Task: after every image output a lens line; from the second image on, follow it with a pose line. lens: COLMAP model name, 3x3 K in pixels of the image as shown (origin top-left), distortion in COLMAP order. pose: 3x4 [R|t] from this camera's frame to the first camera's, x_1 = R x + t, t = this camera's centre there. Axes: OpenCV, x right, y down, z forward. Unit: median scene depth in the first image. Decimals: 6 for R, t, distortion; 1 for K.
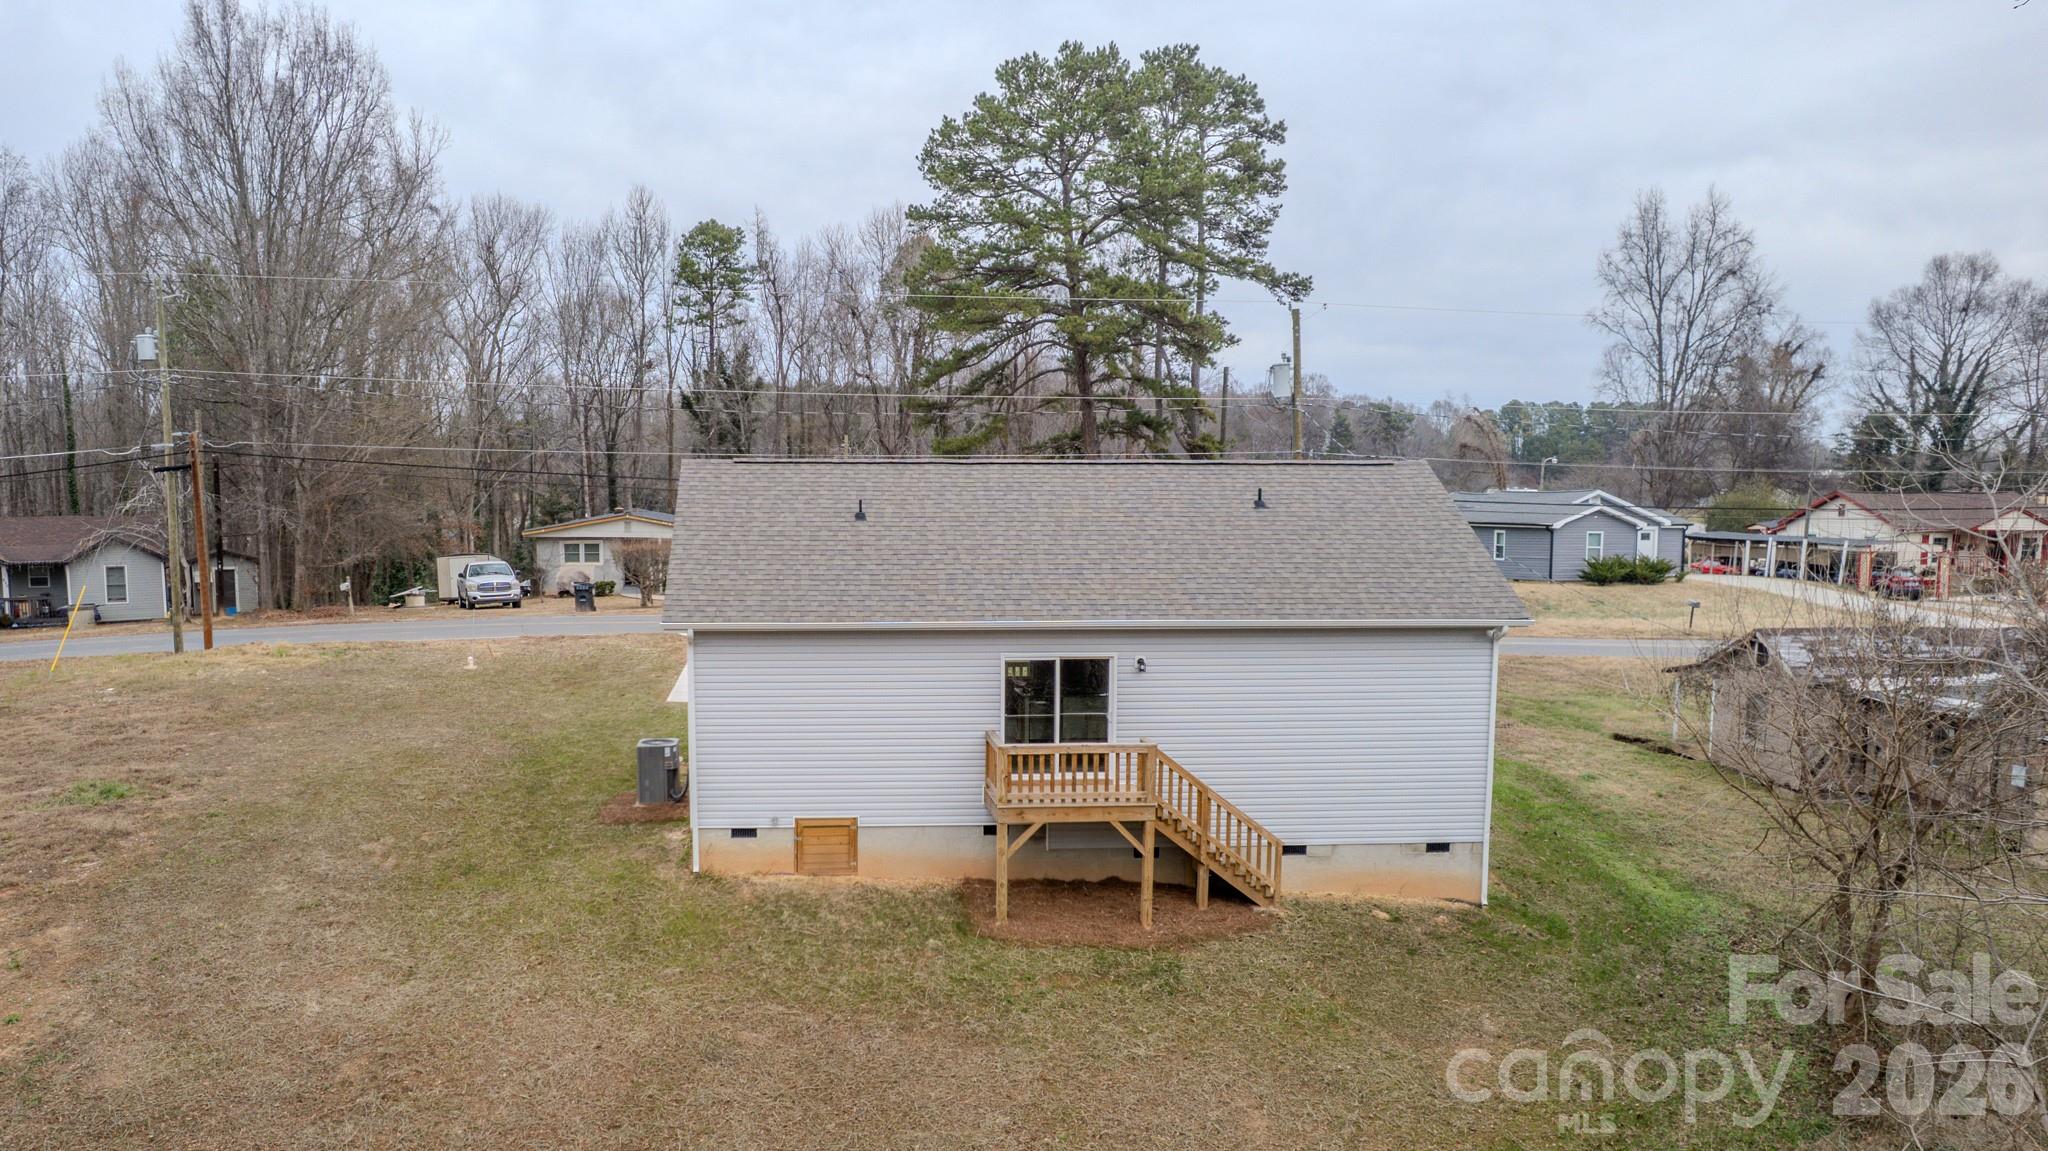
lens RADIAL K [[1249.2, 0, 1024.0], [0, 1249.2, 575.5], [0, 0, 1]] dist [-0.019297, 0.000381]
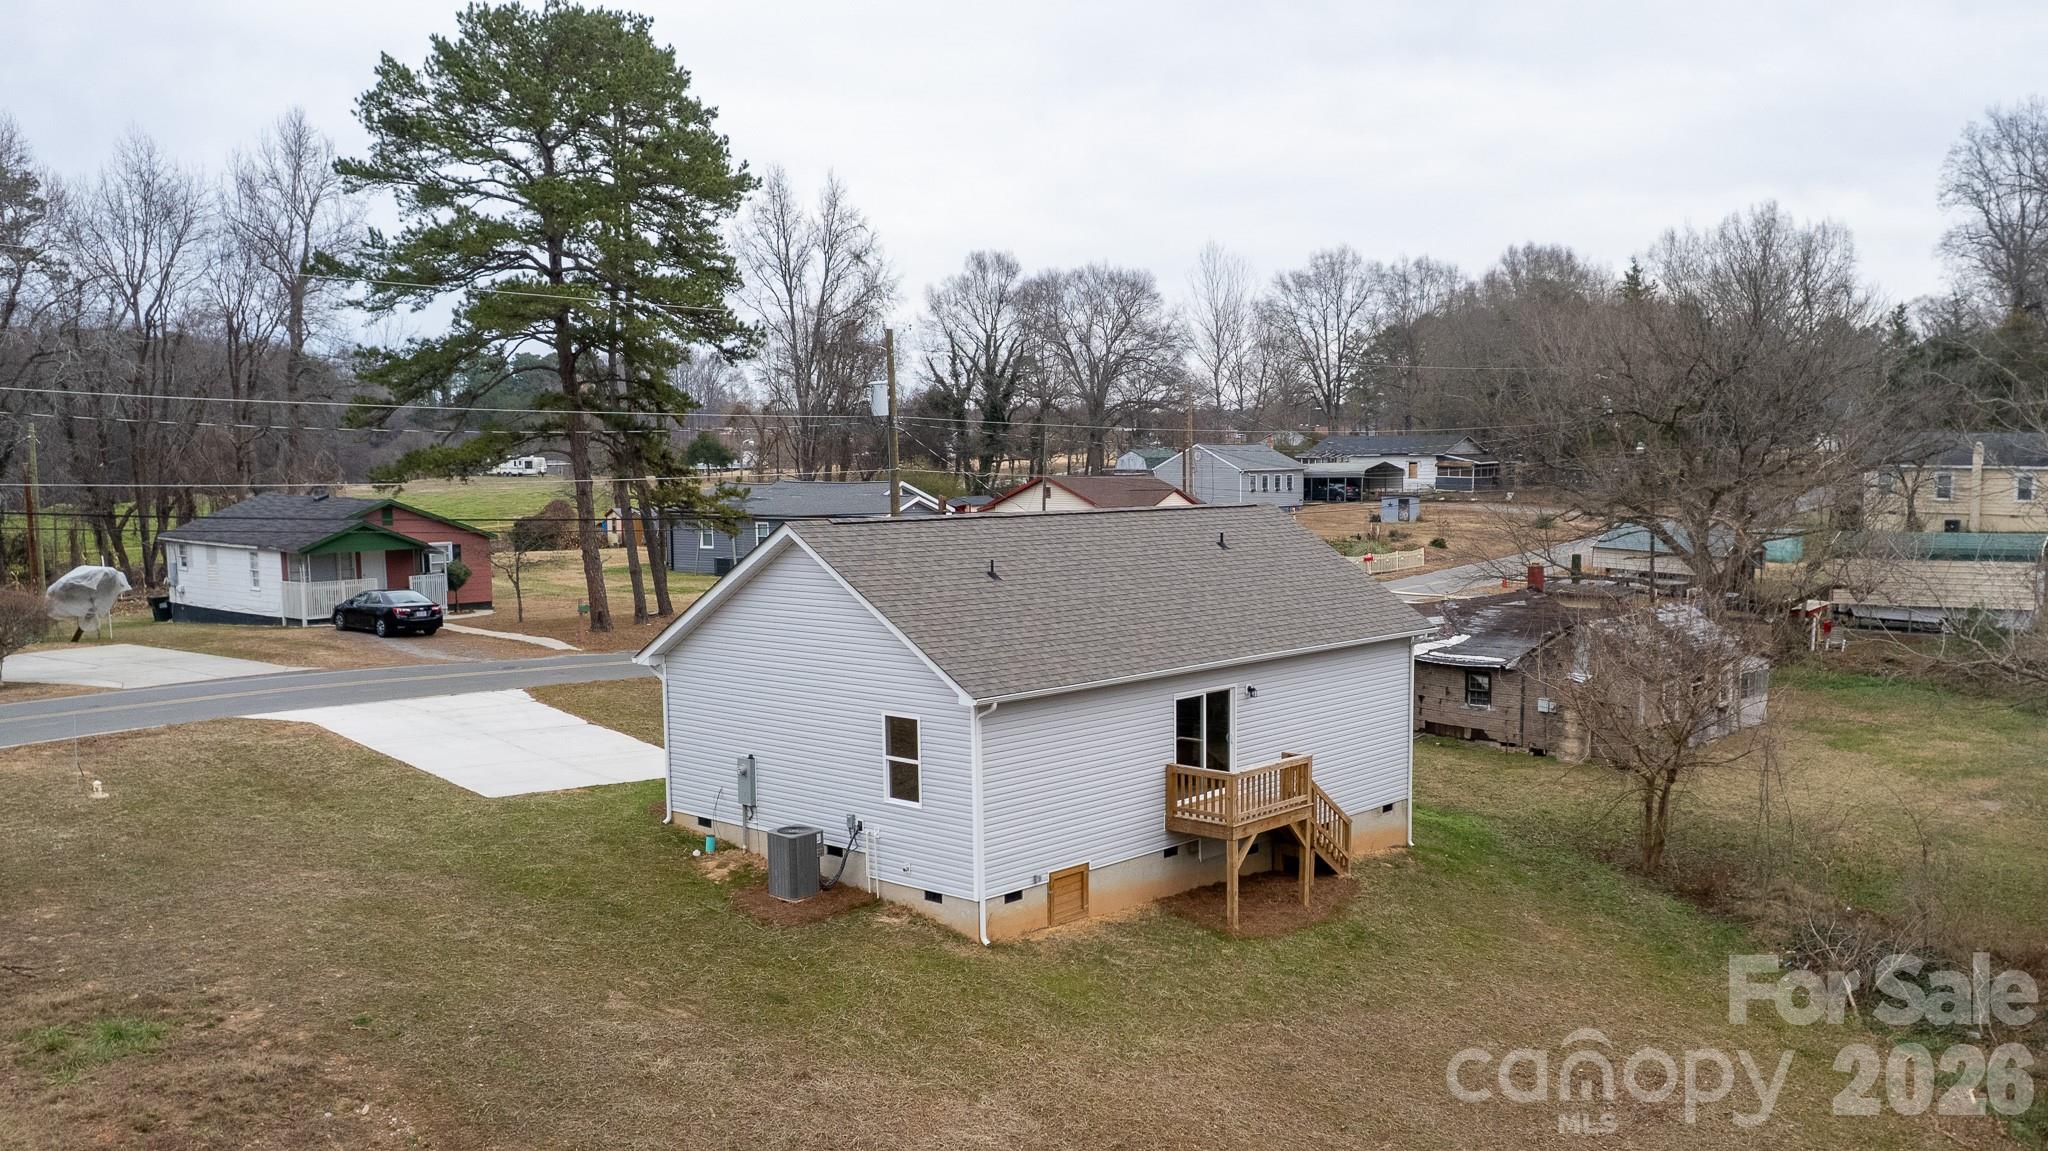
lens RADIAL K [[1404.5, 0, 1017.8], [0, 1404.5, 462.0], [0, 0, 1]] dist [-0.007159, -0.001877]
pose [[0.778444, -0.000324, 0.627714, -0.910553], [0.041728, 0.997815, -0.051233, -0.087340], [-0.626326, 0.066075, 0.776756, 0.072809]]
